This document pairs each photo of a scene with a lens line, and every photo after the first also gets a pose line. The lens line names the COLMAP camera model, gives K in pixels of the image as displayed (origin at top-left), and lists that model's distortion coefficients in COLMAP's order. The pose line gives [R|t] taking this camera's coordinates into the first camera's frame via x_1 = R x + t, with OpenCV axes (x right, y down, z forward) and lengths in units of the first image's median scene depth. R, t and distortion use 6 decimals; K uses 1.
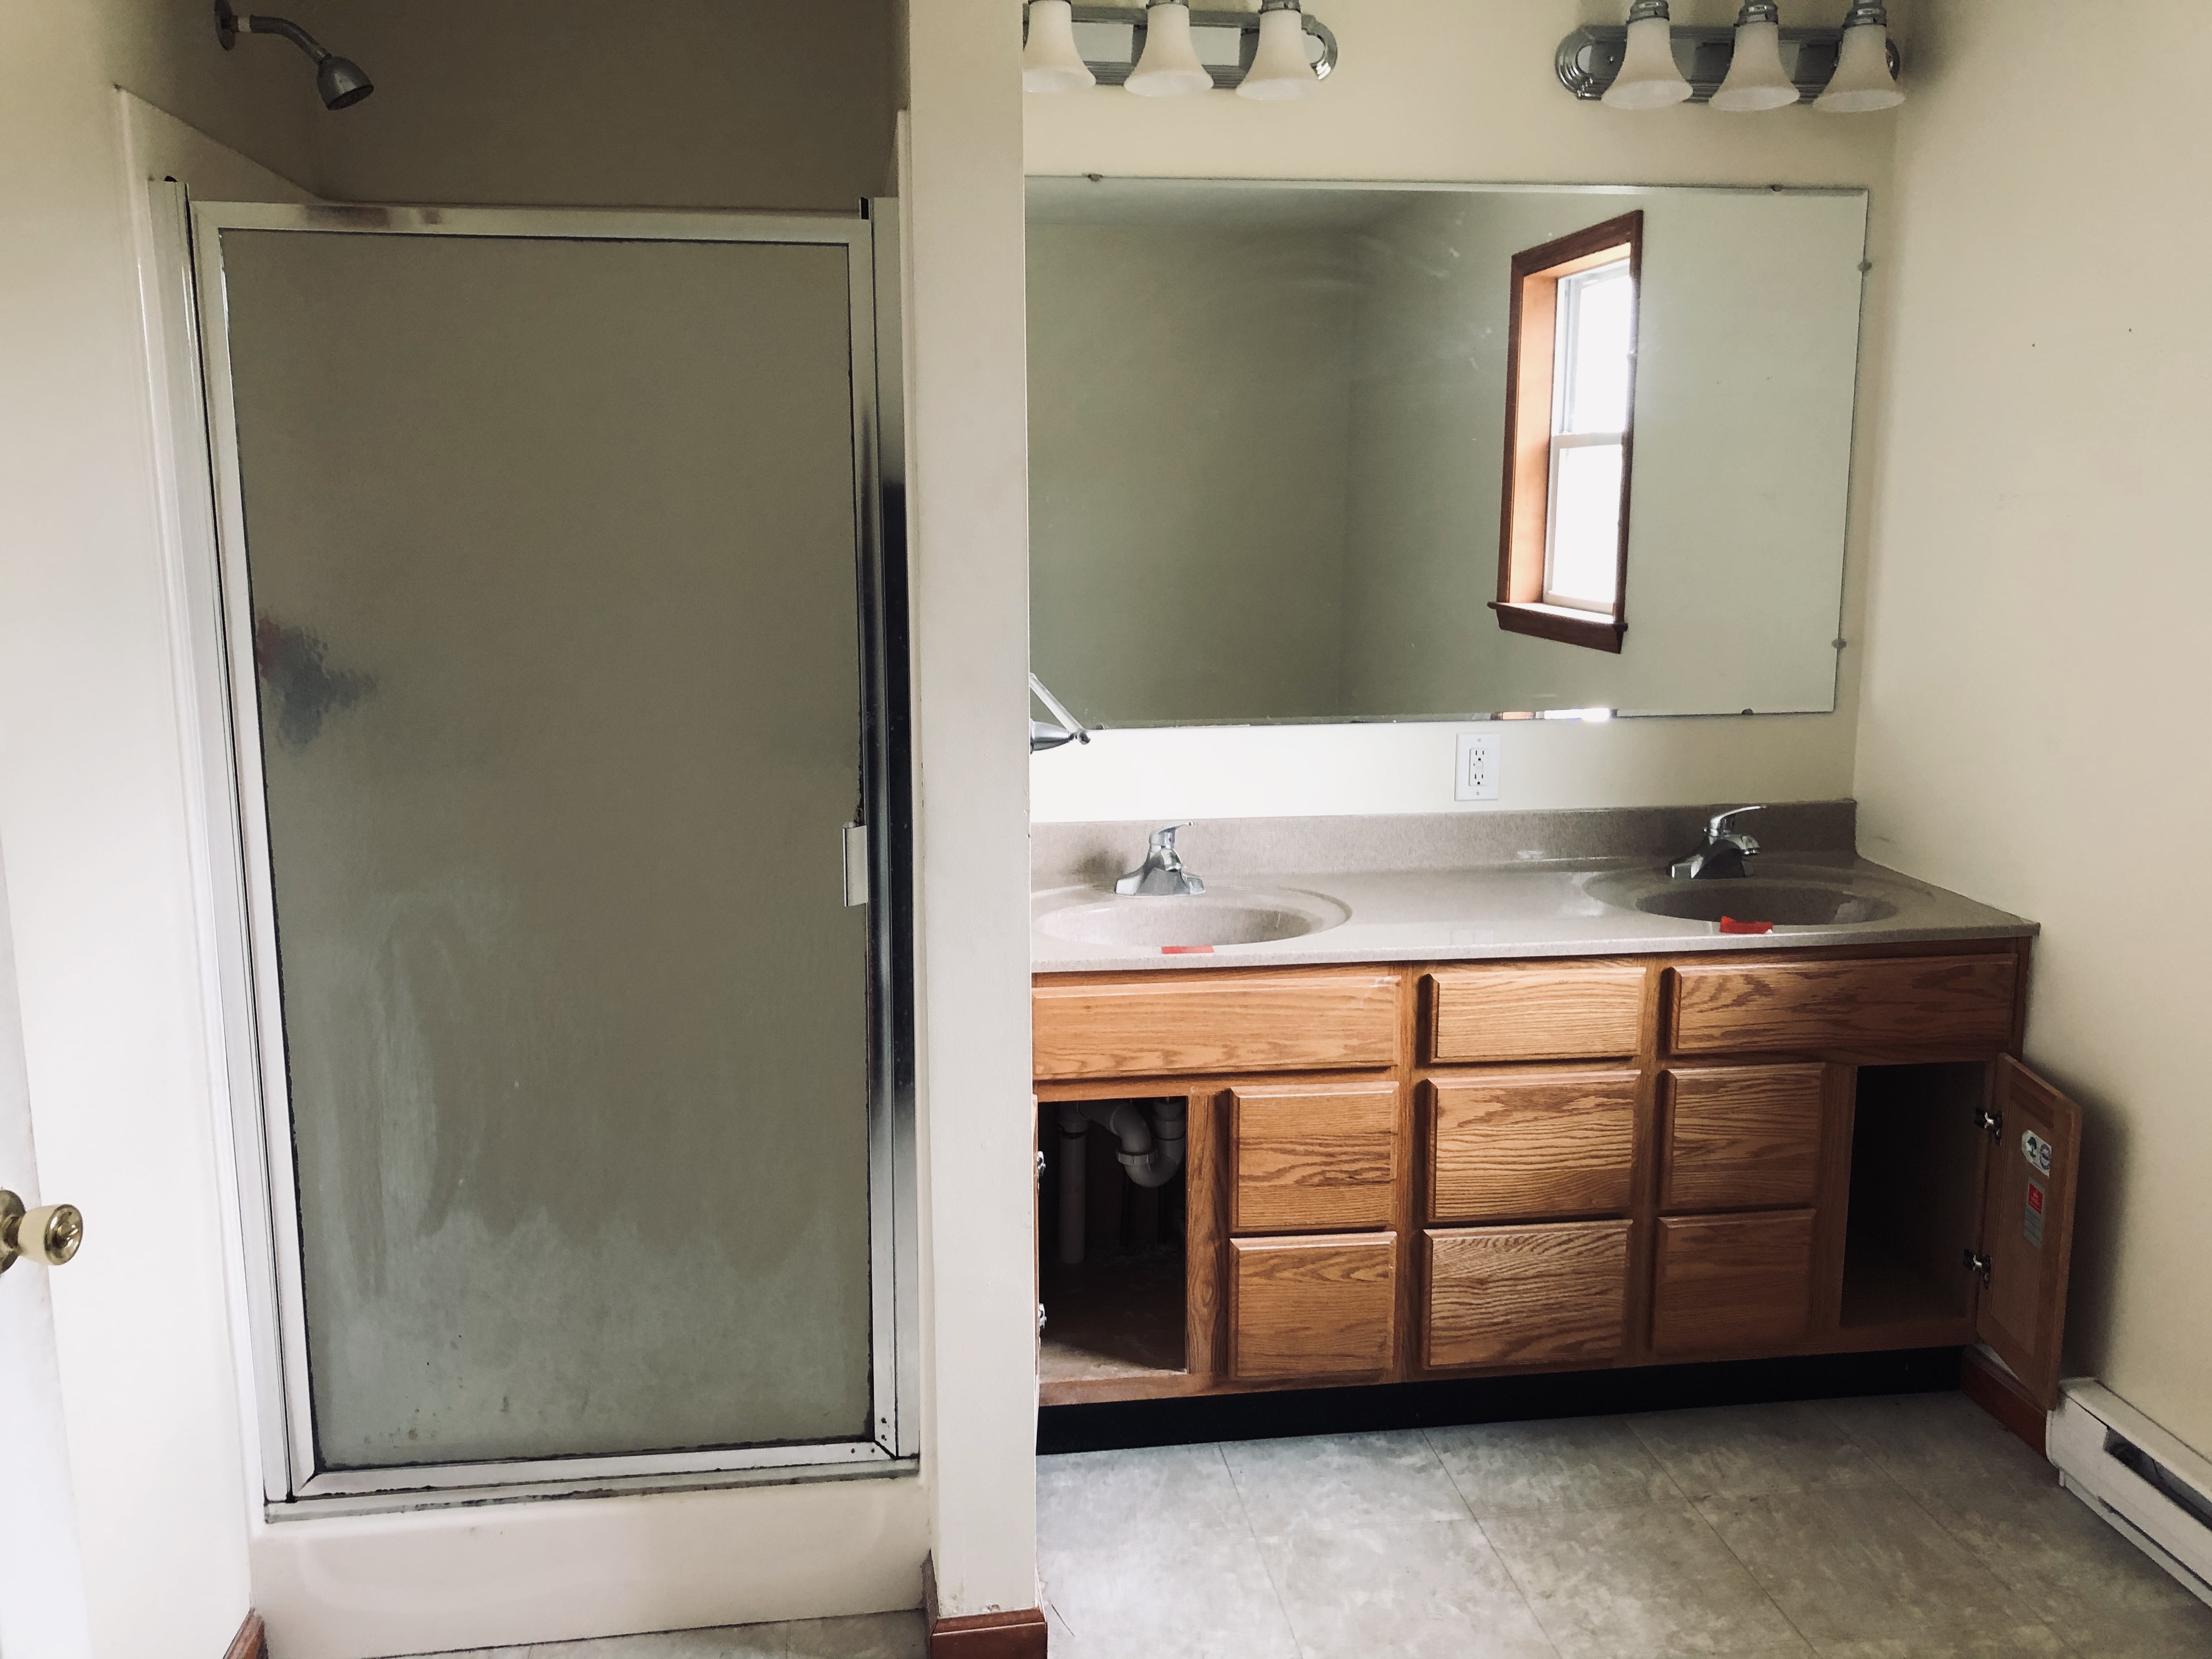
lens RADIAL K [[1820.3, 0, 1106.0], [0, 1820.3, 829.5], [0, 0, 1]] dist [0.029881, -0.010122]
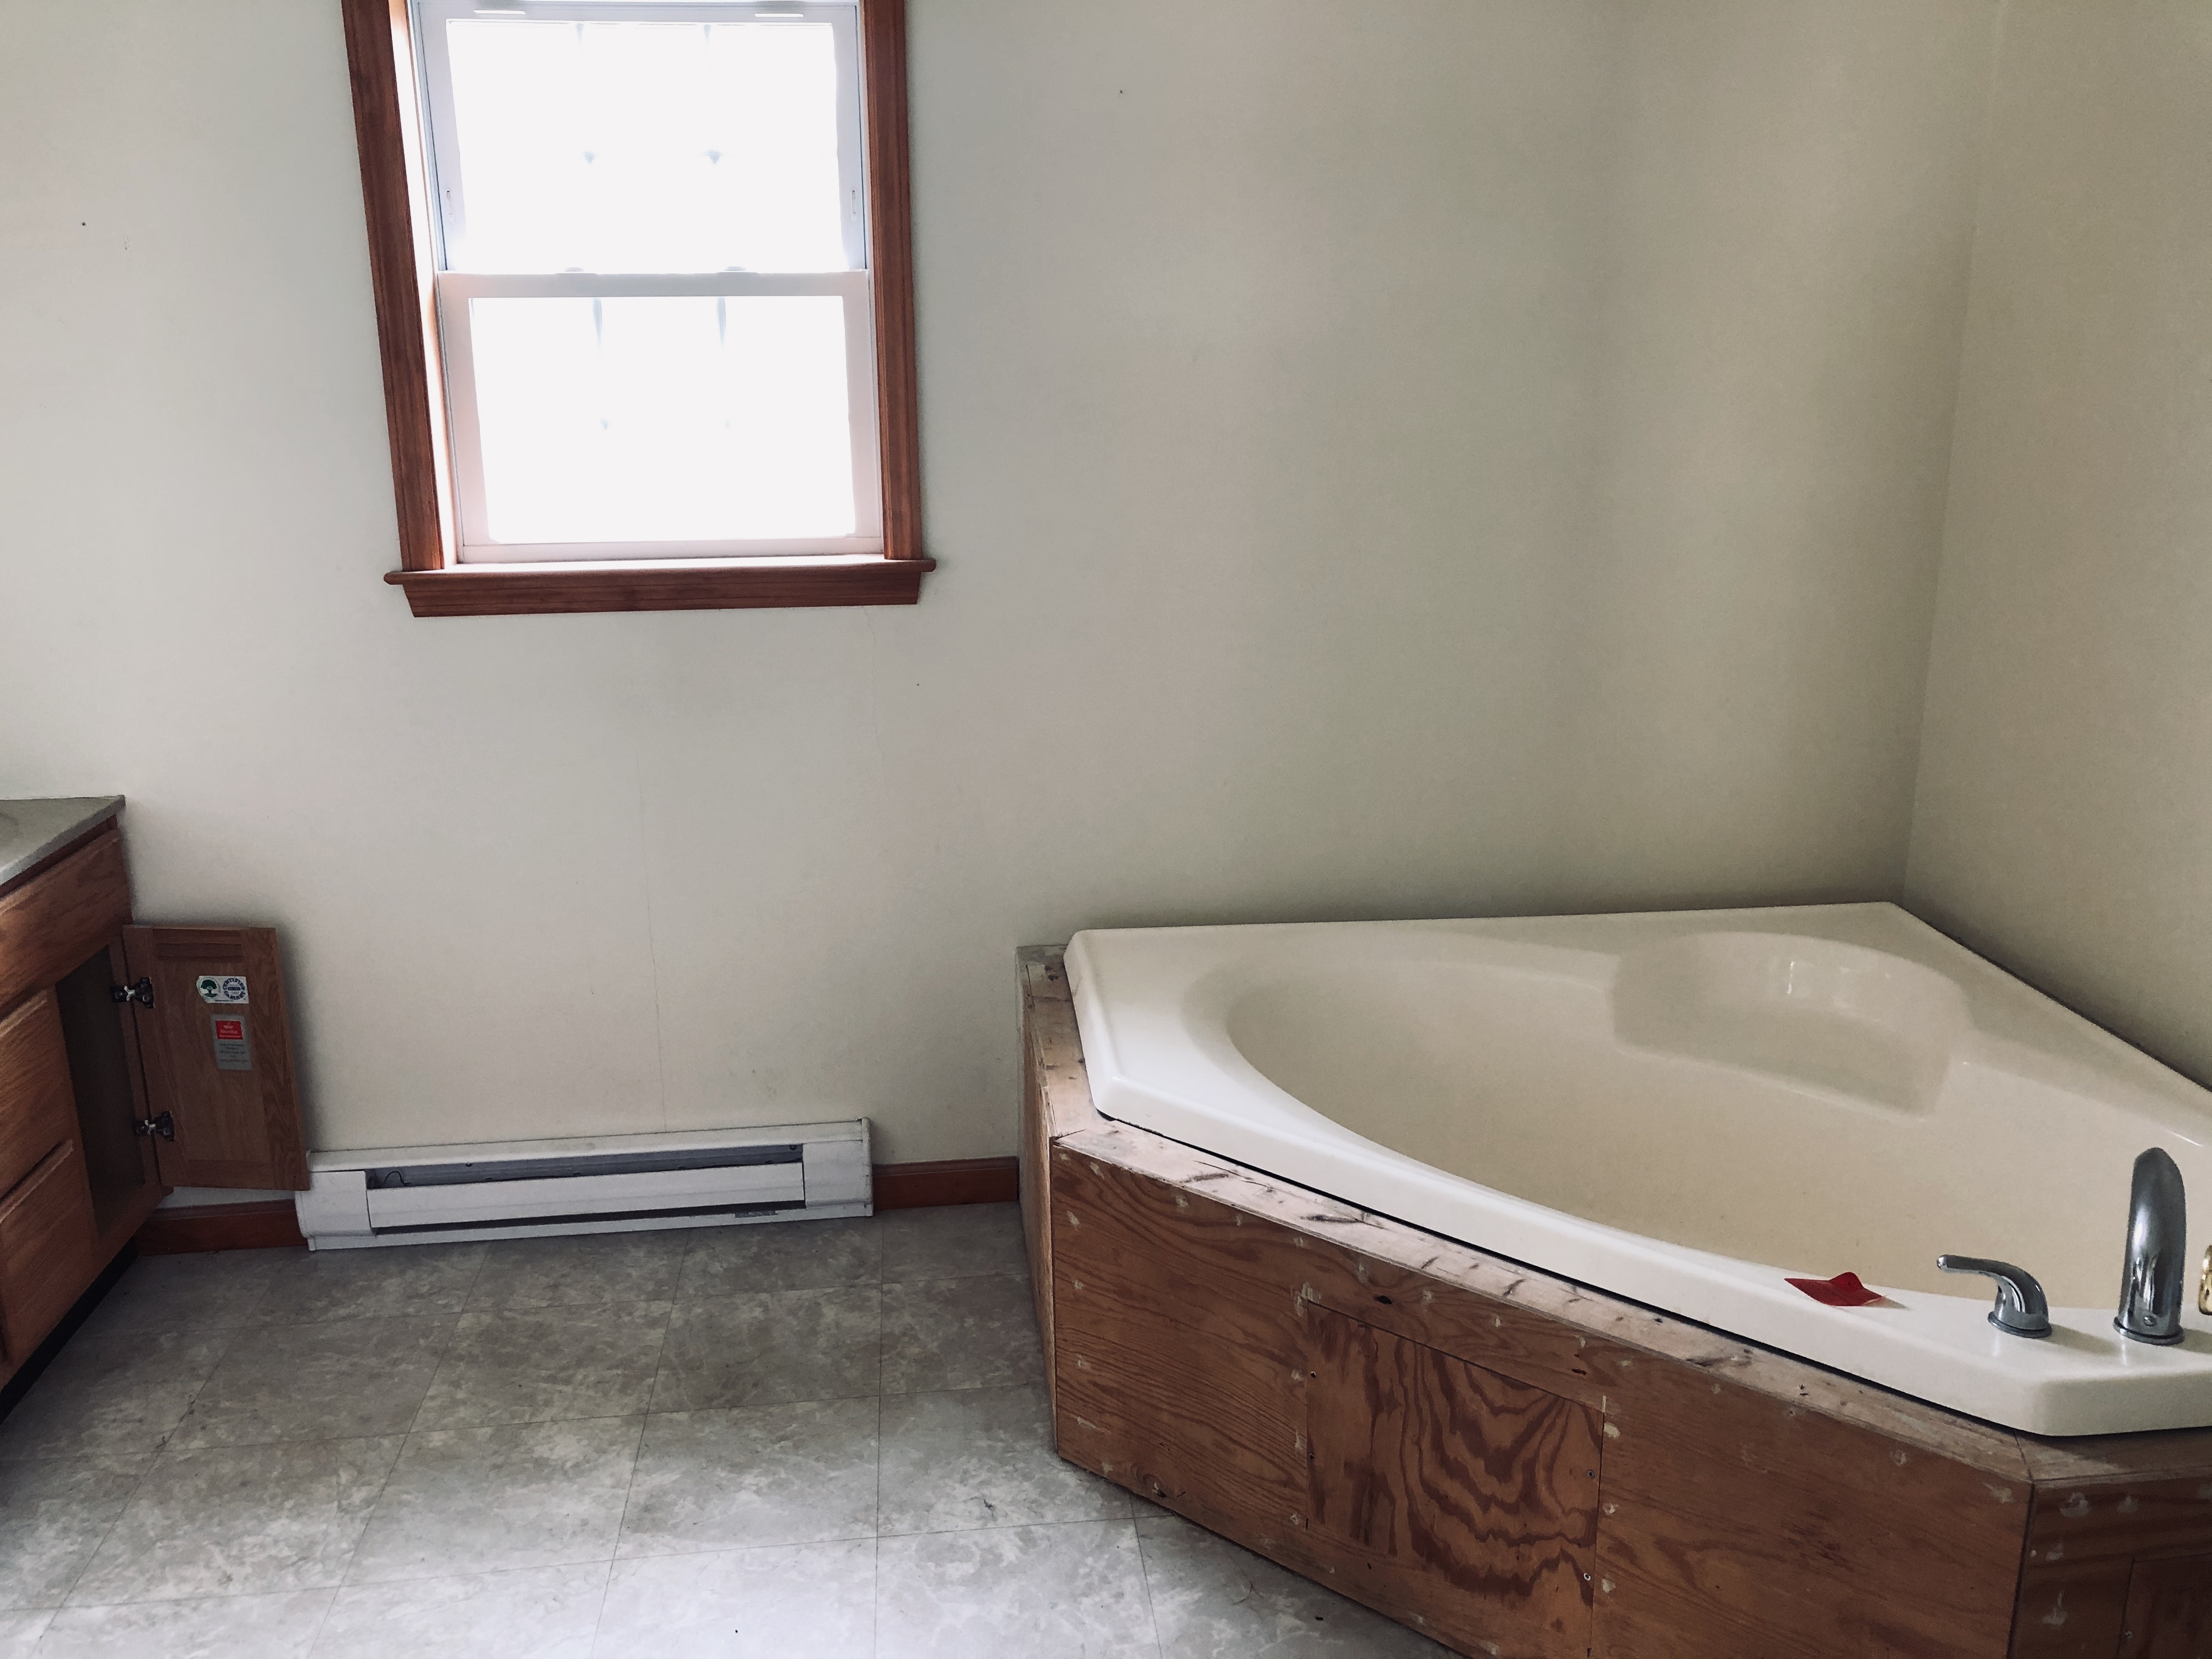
lens RADIAL K [[1820.3, 0, 1106.0], [0, 1820.3, 829.5], [0, 0, 1]] dist [0.029881, -0.010122]
pose [[0.025230, -0.268002, 0.963088, -0.508381], [0.190839, 0.946969, 0.258517, -0.096911], [-0.981297, 0.177272, 0.075037, 0.380255]]
